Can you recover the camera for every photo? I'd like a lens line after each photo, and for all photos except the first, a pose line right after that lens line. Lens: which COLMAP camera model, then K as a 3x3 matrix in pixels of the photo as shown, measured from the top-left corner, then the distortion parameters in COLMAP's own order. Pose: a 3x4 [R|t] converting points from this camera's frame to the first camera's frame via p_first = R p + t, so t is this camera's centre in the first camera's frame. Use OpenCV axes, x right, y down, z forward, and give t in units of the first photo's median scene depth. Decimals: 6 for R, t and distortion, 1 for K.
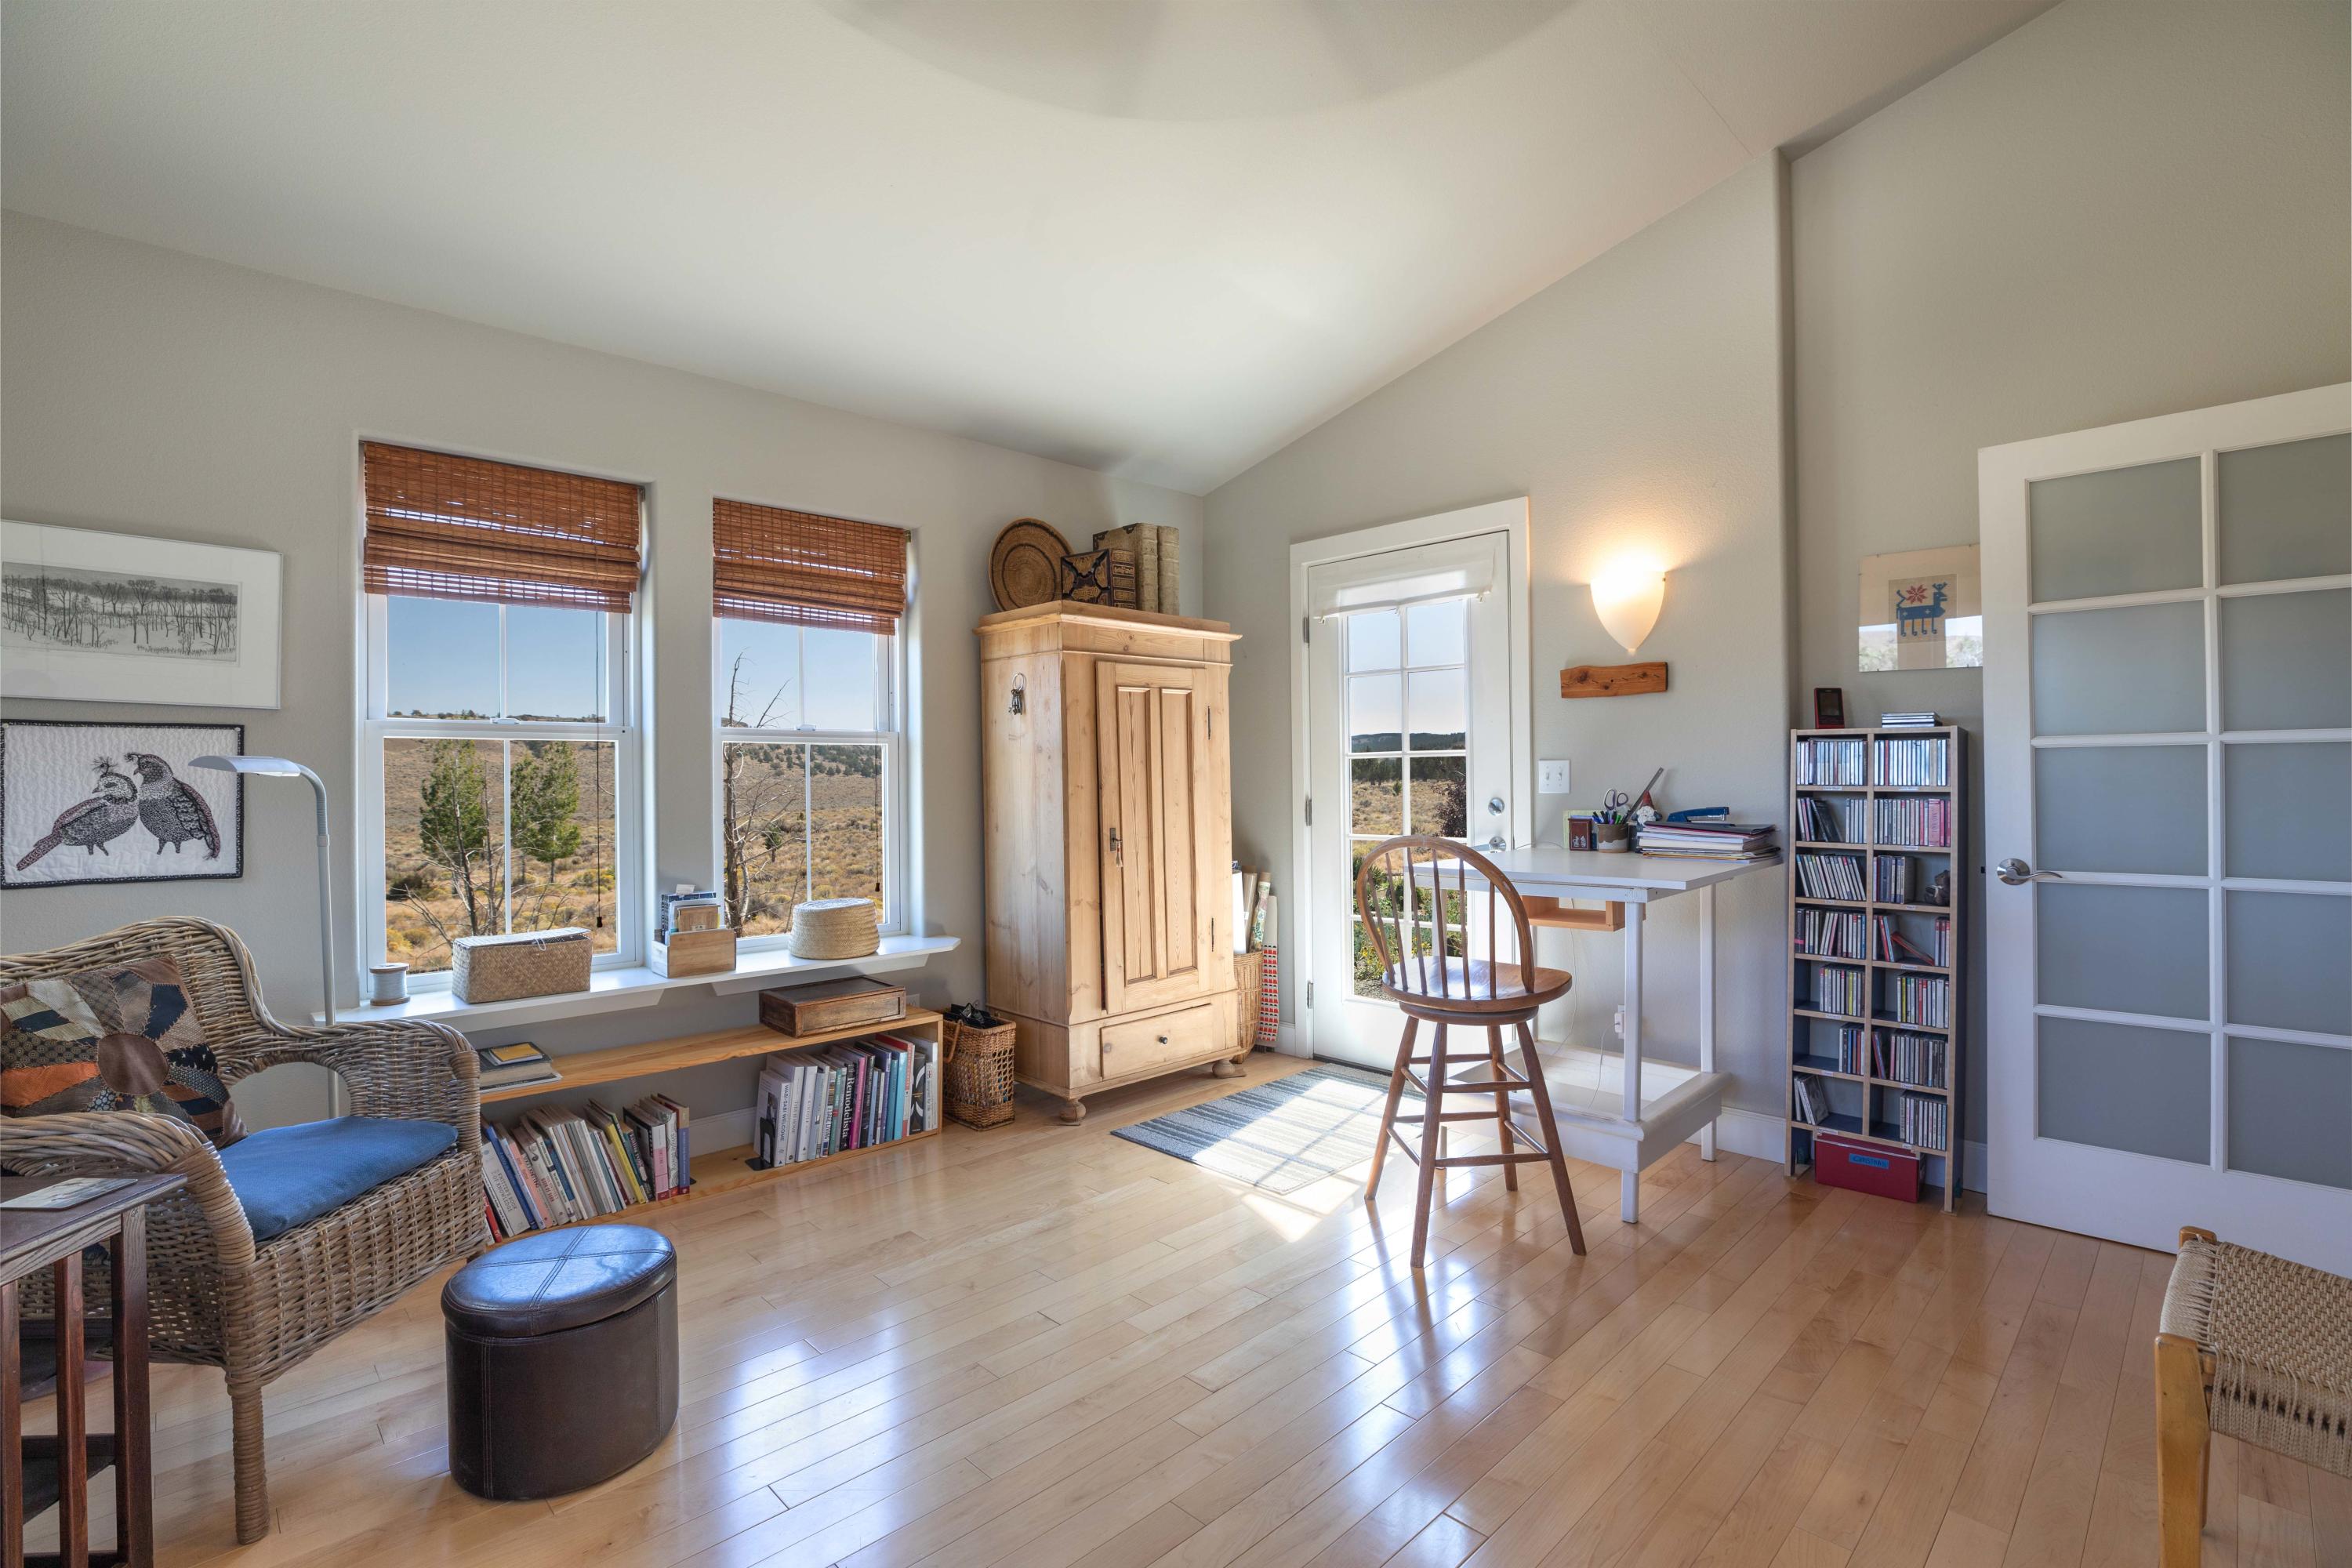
lens RADIAL K [[1102.4, 0, 1161.6], [0, 1102.4, 780.4], [0, 0, 1]] dist [0.001010, 0.001411]
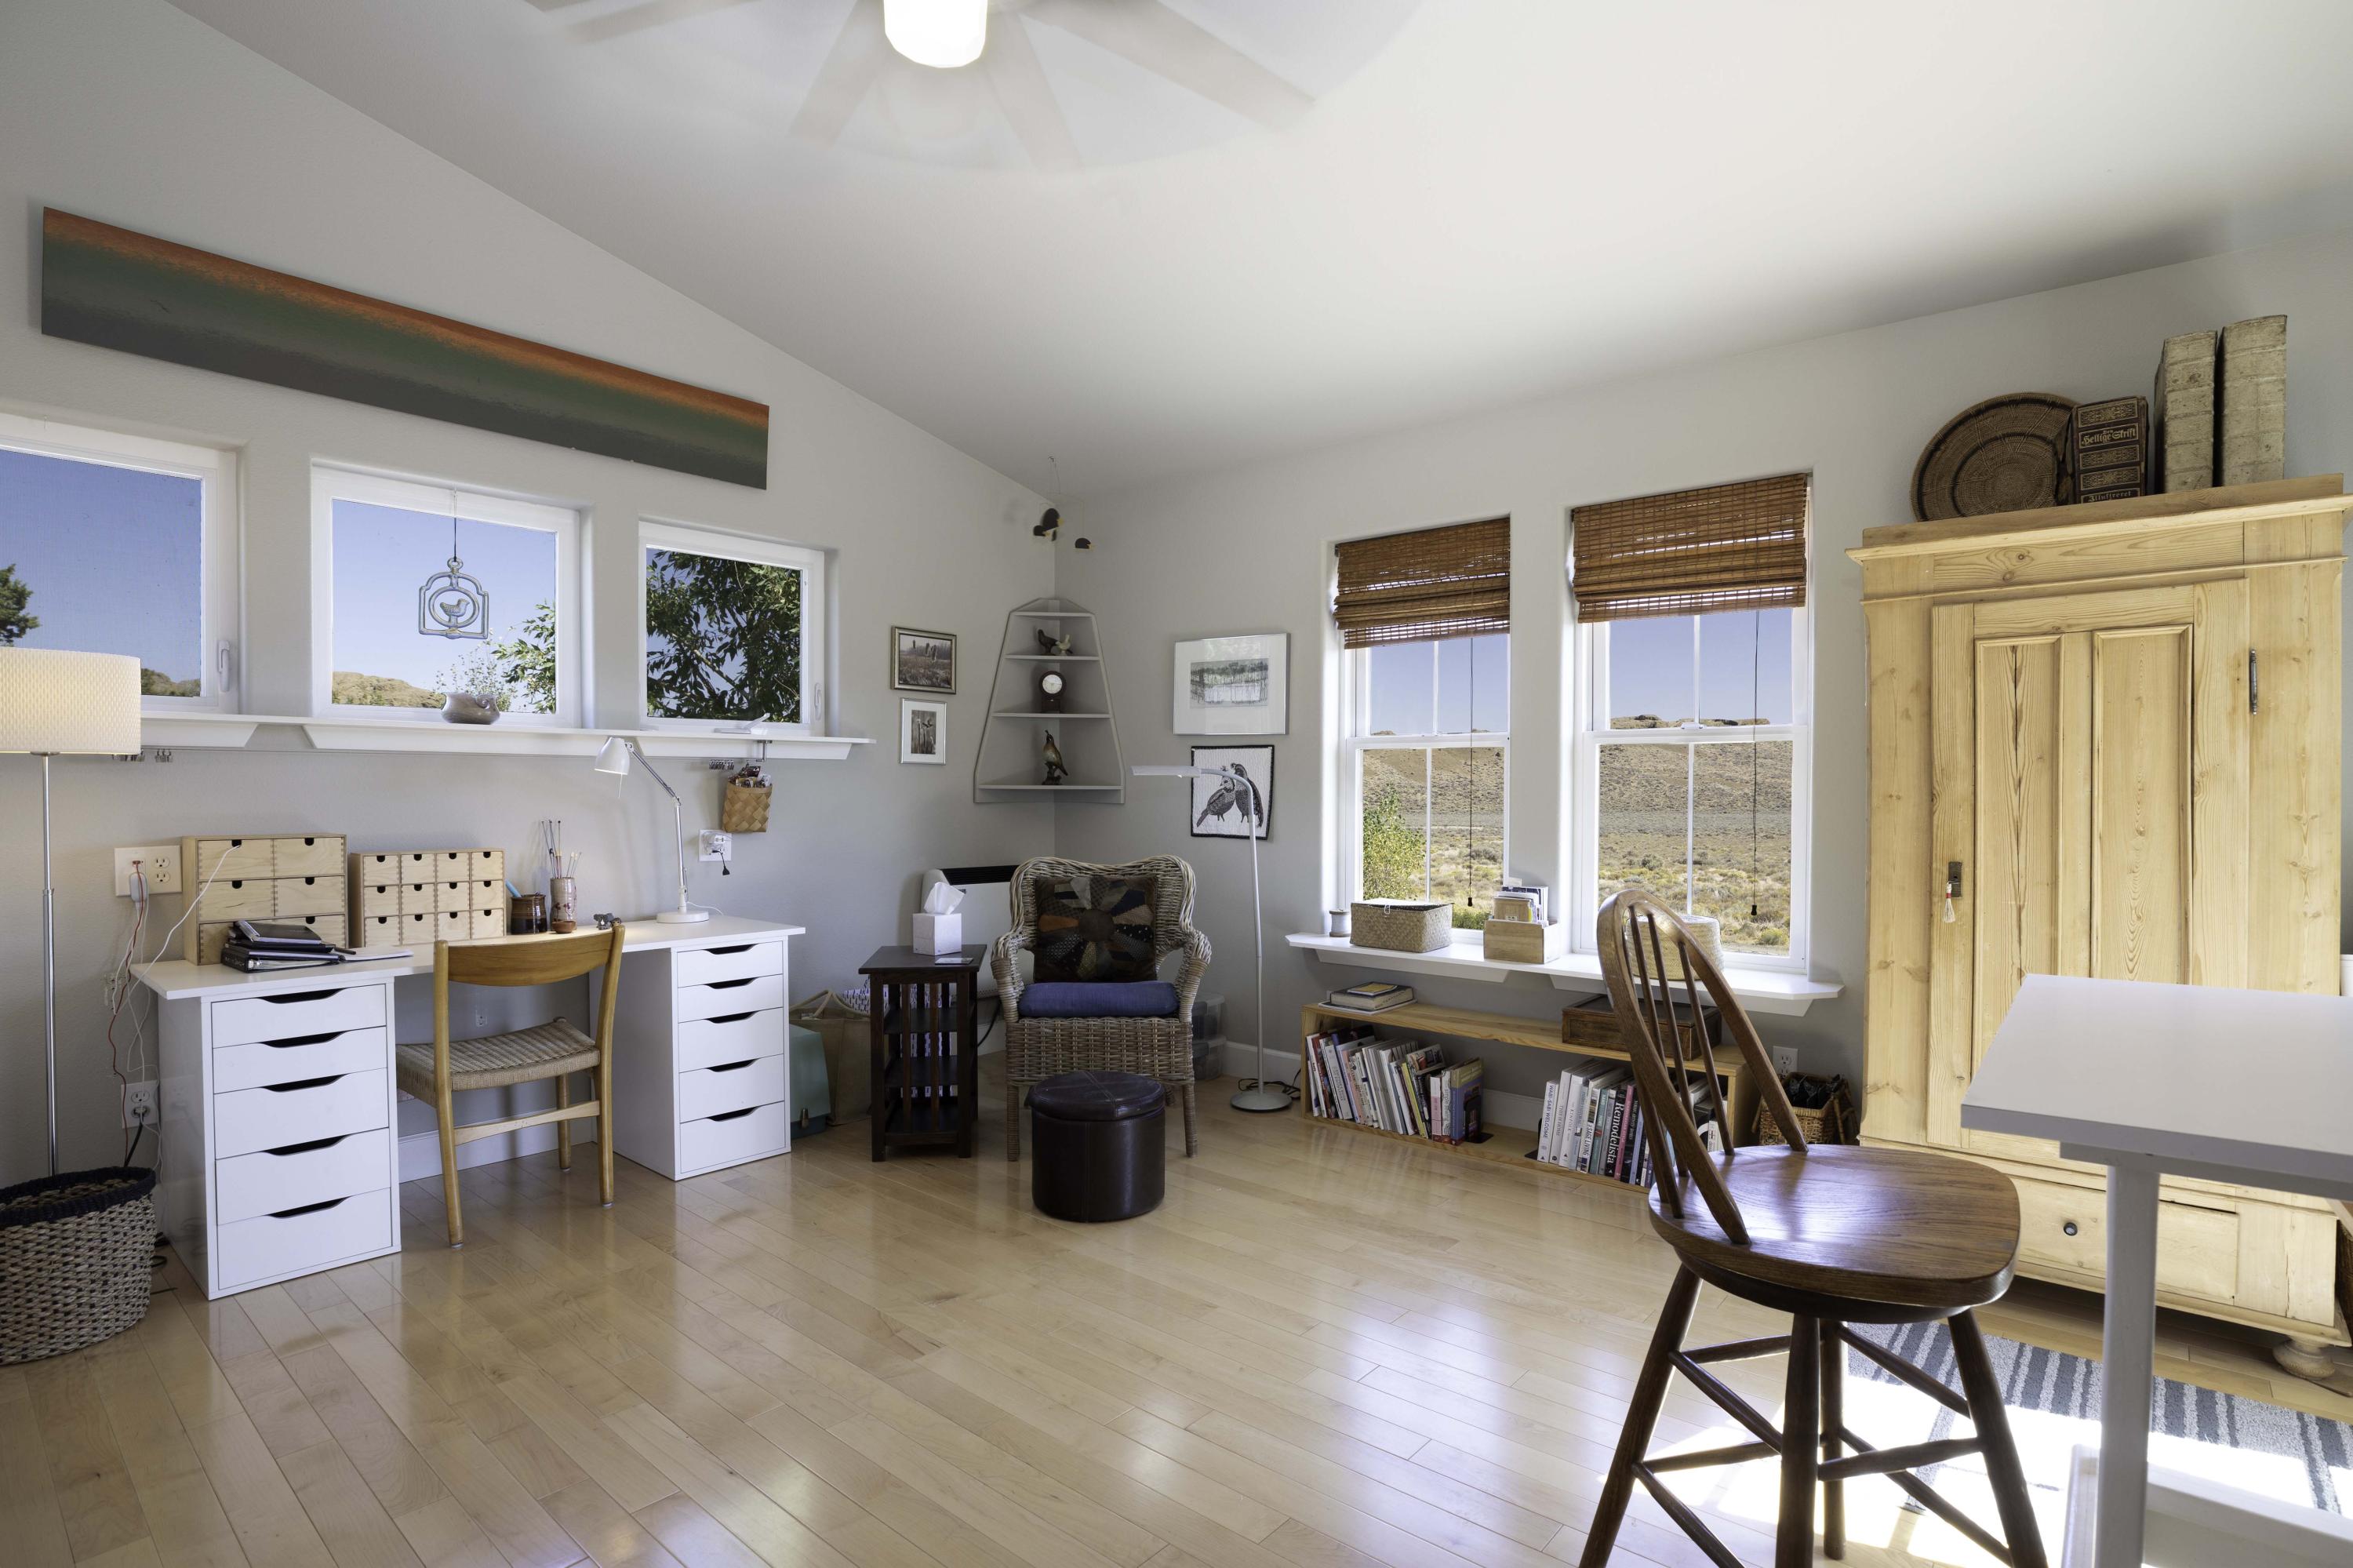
lens RADIAL K [[1102.9, 0, 1159.9], [0, 1102.9, 785.7], [0, 0, 1]] dist [0.001010, 0.001411]
pose [[0.143056, 0.013071, -0.989628, 0.619565], [-0.004231, 0.999912, 0.012595, -0.008661], [0.989706, 0.002385, 0.143099, 0.515711]]
